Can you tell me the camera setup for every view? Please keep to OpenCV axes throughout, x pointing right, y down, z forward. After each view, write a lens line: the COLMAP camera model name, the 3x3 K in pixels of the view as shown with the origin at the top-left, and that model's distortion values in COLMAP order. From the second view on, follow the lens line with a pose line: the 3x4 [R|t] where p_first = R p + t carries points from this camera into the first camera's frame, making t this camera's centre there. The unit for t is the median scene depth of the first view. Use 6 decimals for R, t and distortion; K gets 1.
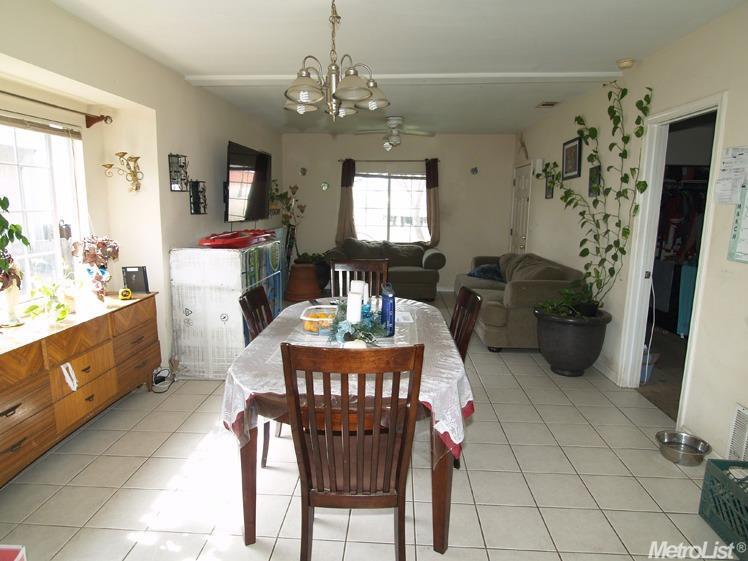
lens RADIAL K [[474.7, 0, 369.9], [0, 474.7, 279.8], [0, 0, 1]] dist [-0.019213, -0.001596]
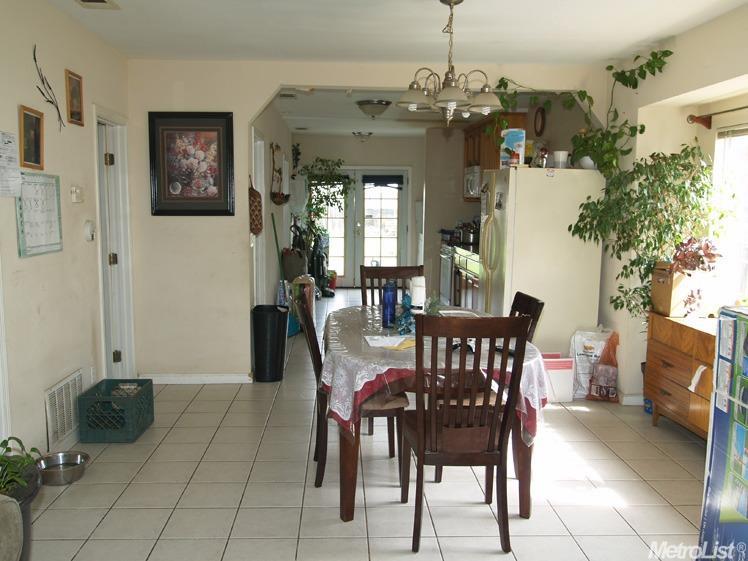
lens RADIAL K [[664.0, 0, 385.2], [0, 664.0, 278.9], [0, 0, 1]] dist [-0.022548, 0.001572]
pose [[-0.991080, -0.003025, -0.133235, 0.077768], [-0.039707, 0.961041, 0.273540, -0.126297], [0.127216, 0.276390, -0.952588, 0.767233]]
